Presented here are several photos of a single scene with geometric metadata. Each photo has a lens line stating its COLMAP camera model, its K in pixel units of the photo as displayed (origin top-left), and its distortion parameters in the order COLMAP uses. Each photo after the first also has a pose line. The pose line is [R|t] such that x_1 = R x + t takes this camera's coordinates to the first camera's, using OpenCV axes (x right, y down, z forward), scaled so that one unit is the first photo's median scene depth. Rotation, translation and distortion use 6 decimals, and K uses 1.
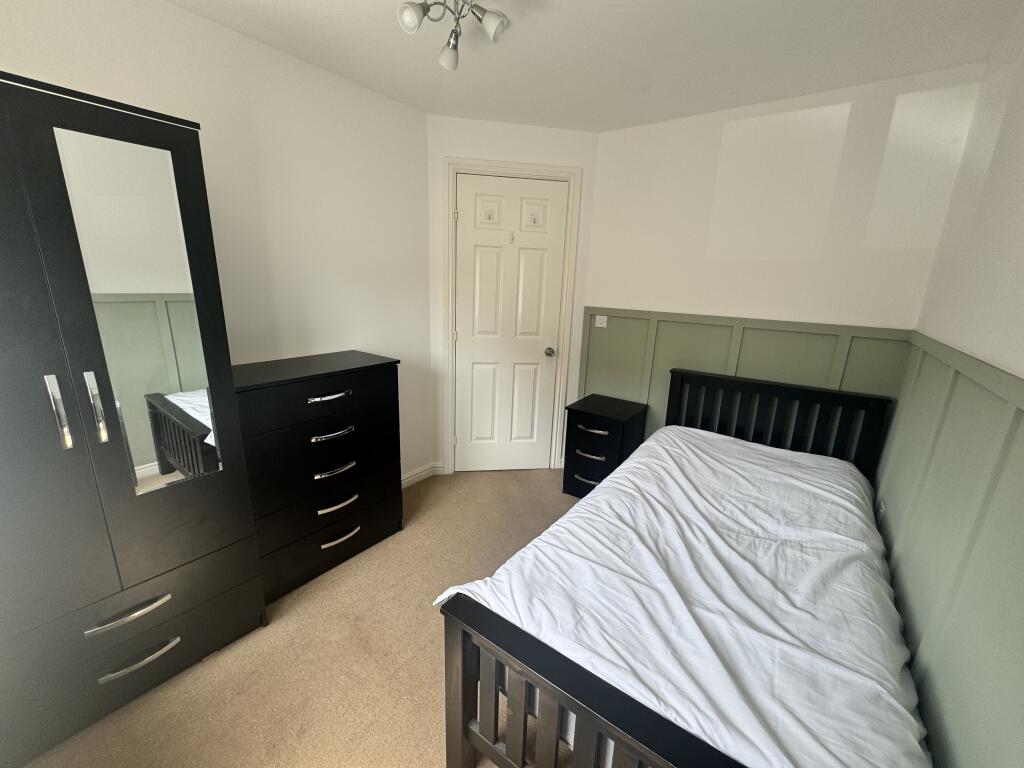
lens RADIAL K [[410.6, 0, 511.8], [0, 410.6, 383.5], [0, 0, 1]] dist [-0.001006, 0.000710]
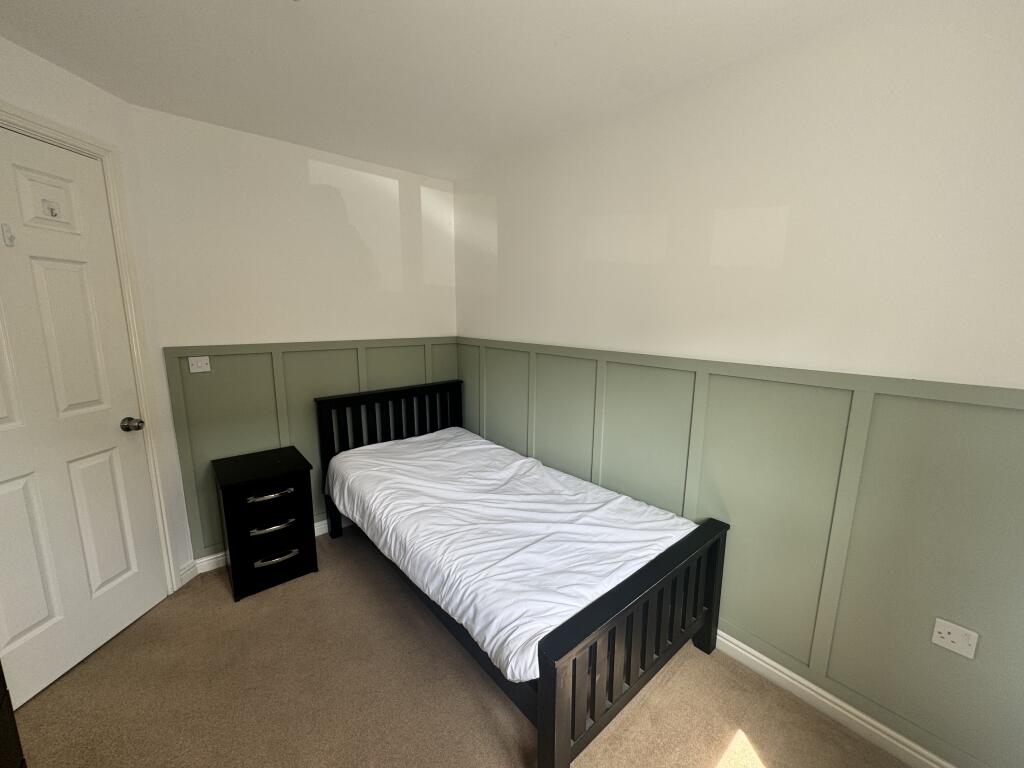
lens RADIAL K [[410.6, 0, 511.2], [0, 410.6, 382.8], [0, 0, 1]] dist [-0.001006, 0.000710]
pose [[0.236103, -0.196398, 0.951674, -0.510563], [0.241806, 0.960430, 0.138215, -0.118779], [-0.941162, 0.197487, 0.274251, 0.373223]]
